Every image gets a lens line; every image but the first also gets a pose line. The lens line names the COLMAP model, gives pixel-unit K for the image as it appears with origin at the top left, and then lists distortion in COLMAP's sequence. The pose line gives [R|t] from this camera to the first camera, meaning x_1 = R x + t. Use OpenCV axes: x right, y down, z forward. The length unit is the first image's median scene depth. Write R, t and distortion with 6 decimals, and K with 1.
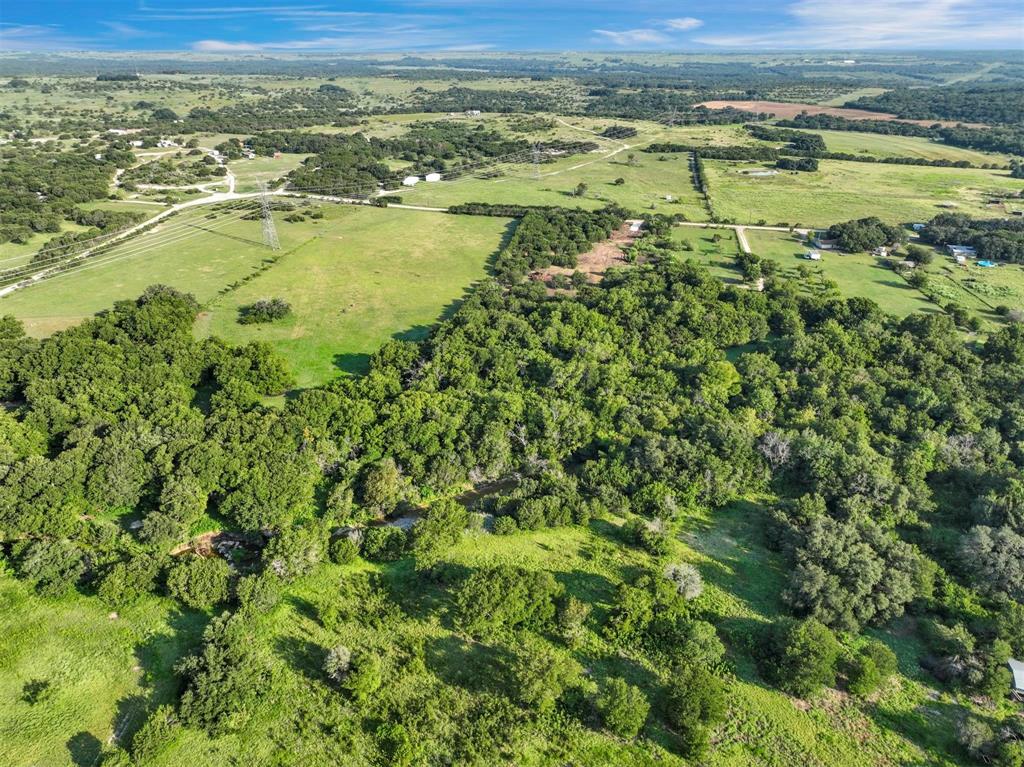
lens RADIAL K [[732.9, 0, 512.0], [0, 732.9, 383.5], [0, 0, 1]] dist [-0.004842, 0.027623]
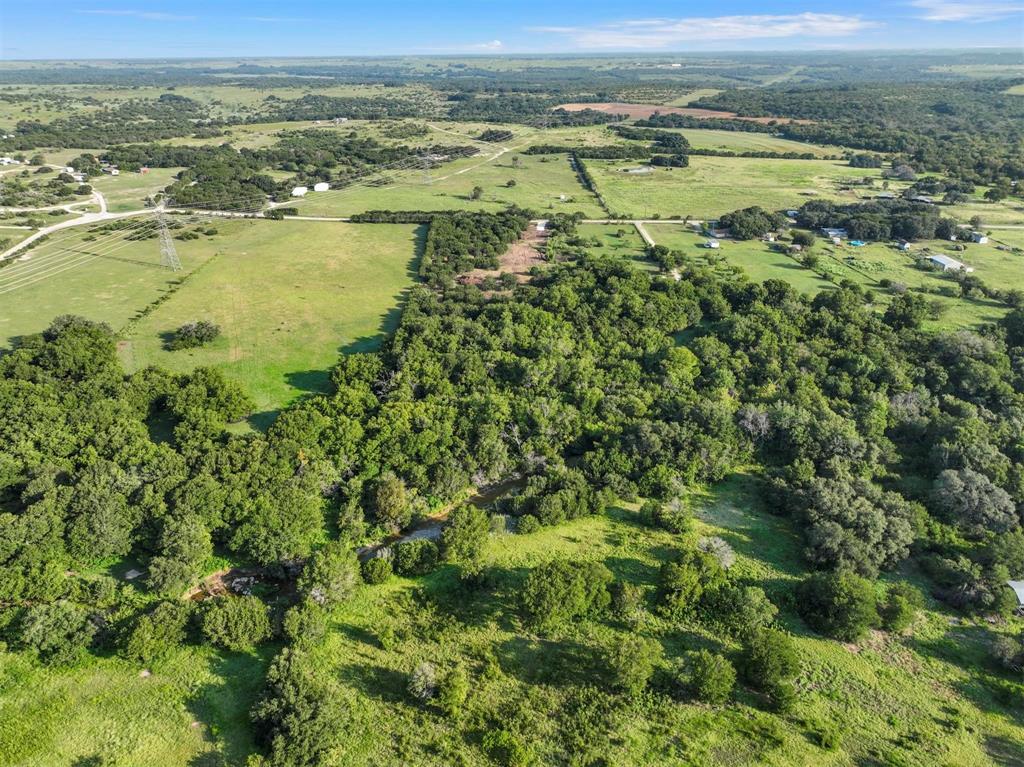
lens RADIAL K [[732.9, 0, 512.0], [0, 732.9, 383.5], [0, 0, 1]] dist [-0.004842, 0.027623]
pose [[0.978473, -0.091098, 0.185179, -0.156621], [0.092338, 0.995726, 0.001937, -0.002060], [-0.184564, 0.015203, 0.982703, 0.008481]]
